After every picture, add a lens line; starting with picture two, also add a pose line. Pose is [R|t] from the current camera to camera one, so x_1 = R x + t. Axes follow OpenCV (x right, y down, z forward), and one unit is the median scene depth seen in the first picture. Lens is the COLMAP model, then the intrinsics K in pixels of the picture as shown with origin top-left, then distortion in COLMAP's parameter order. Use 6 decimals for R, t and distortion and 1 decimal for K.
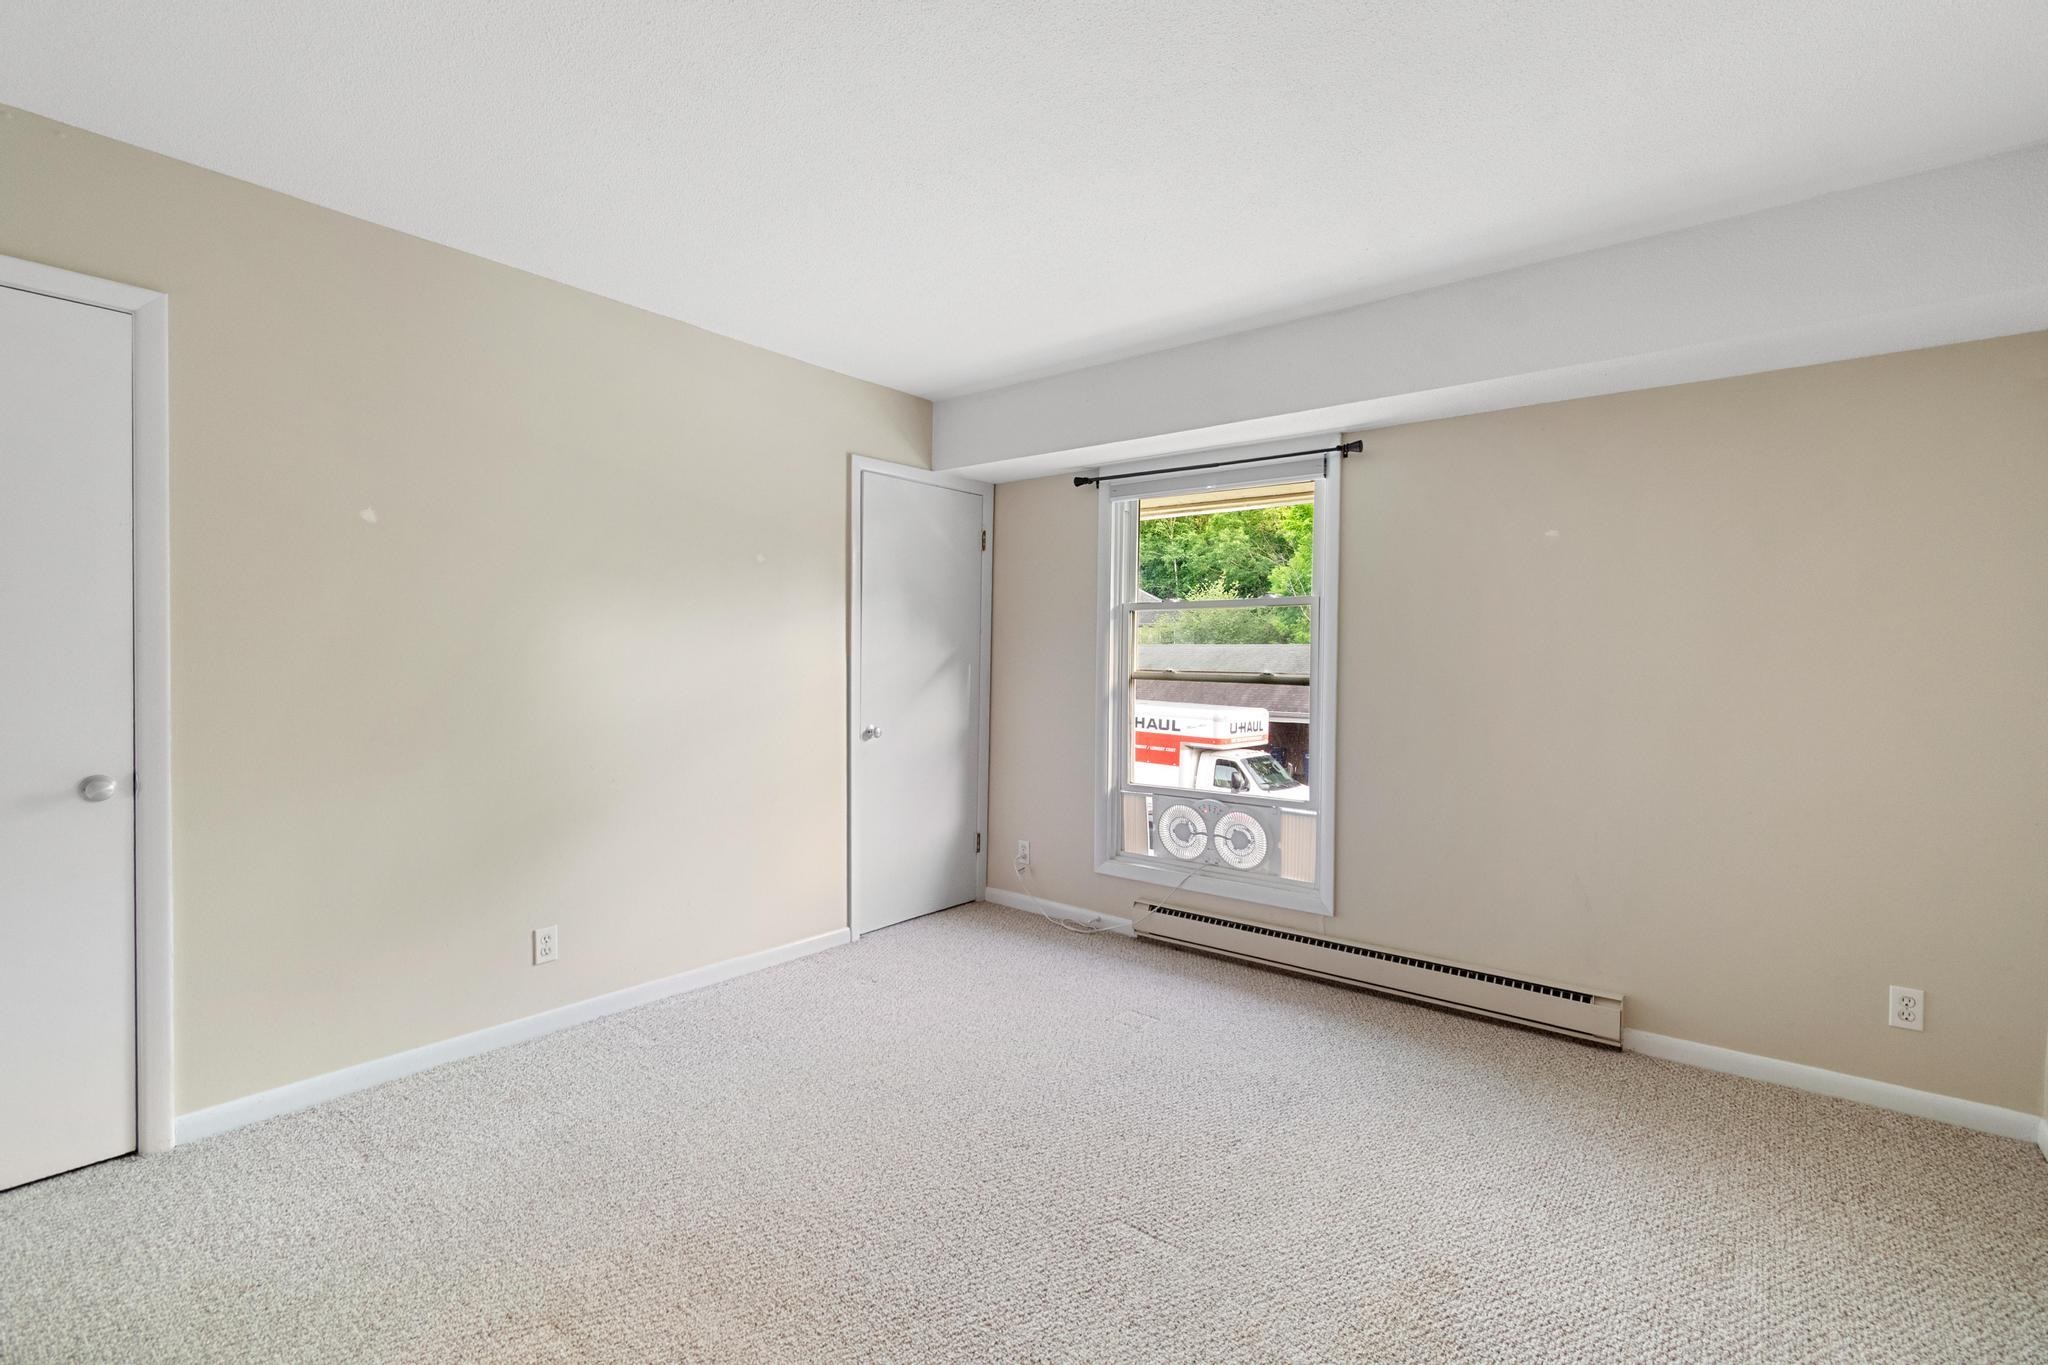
lens RADIAL K [[919.5, 0, 1042.8], [0, 919.5, 687.2], [0, 0, 1]] dist [0.000332, -0.000211]
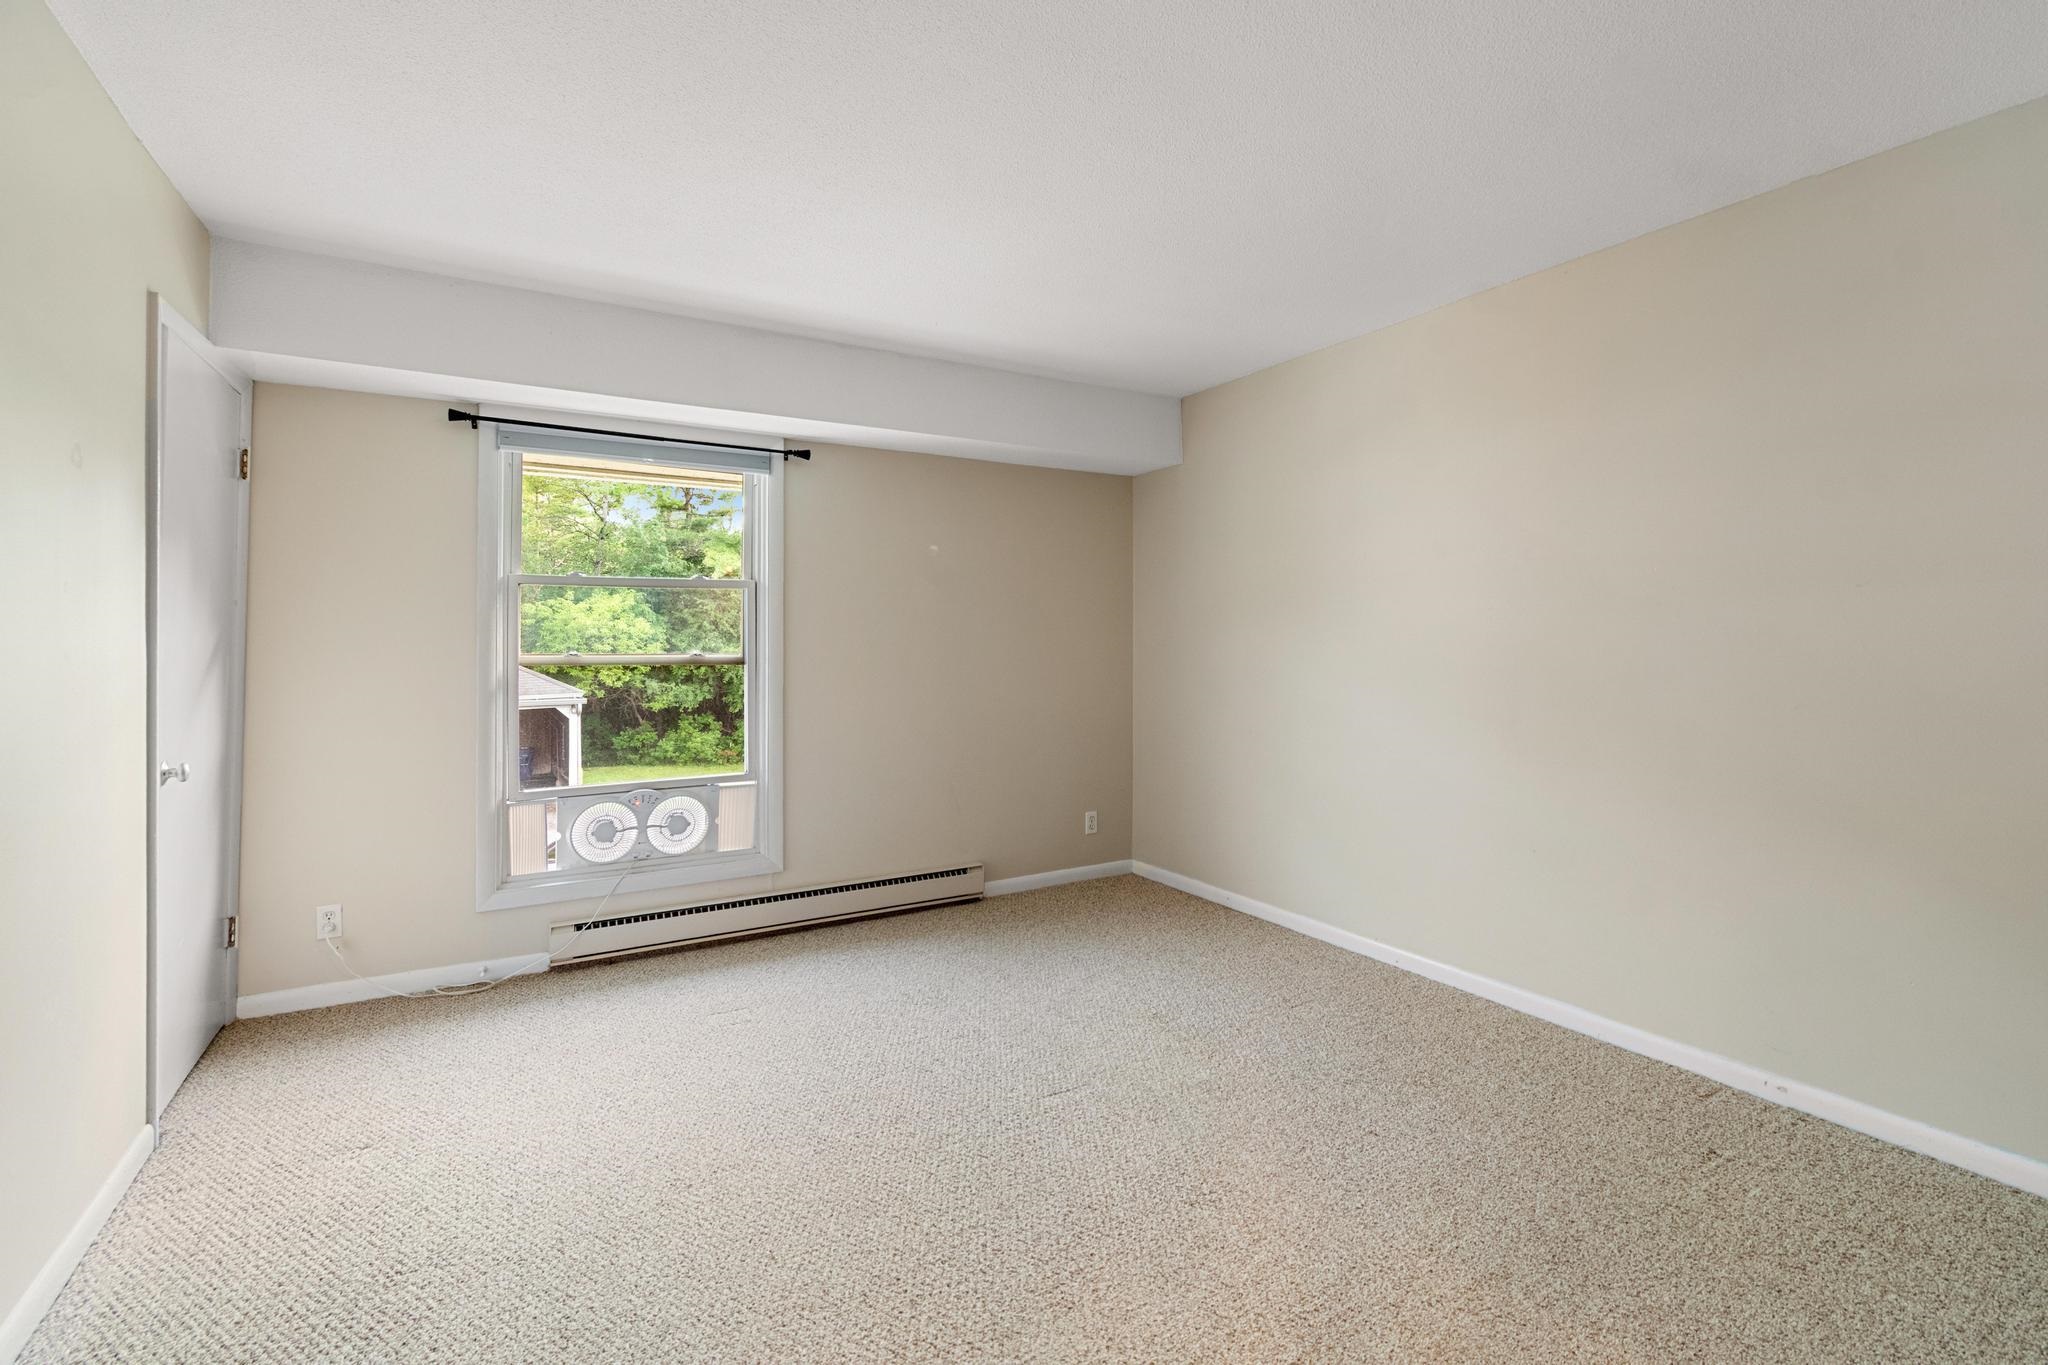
lens RADIAL K [[921.0, 0, 1038.0], [0, 921.0, 639.4], [0, 0, 1]] dist [0.004093, -0.001459]
pose [[0.349704, -0.014964, 0.936741, -0.558971], [0.031589, 0.999492, 0.004173, -0.022890], [-0.936328, 0.028132, 0.349999, 0.287355]]
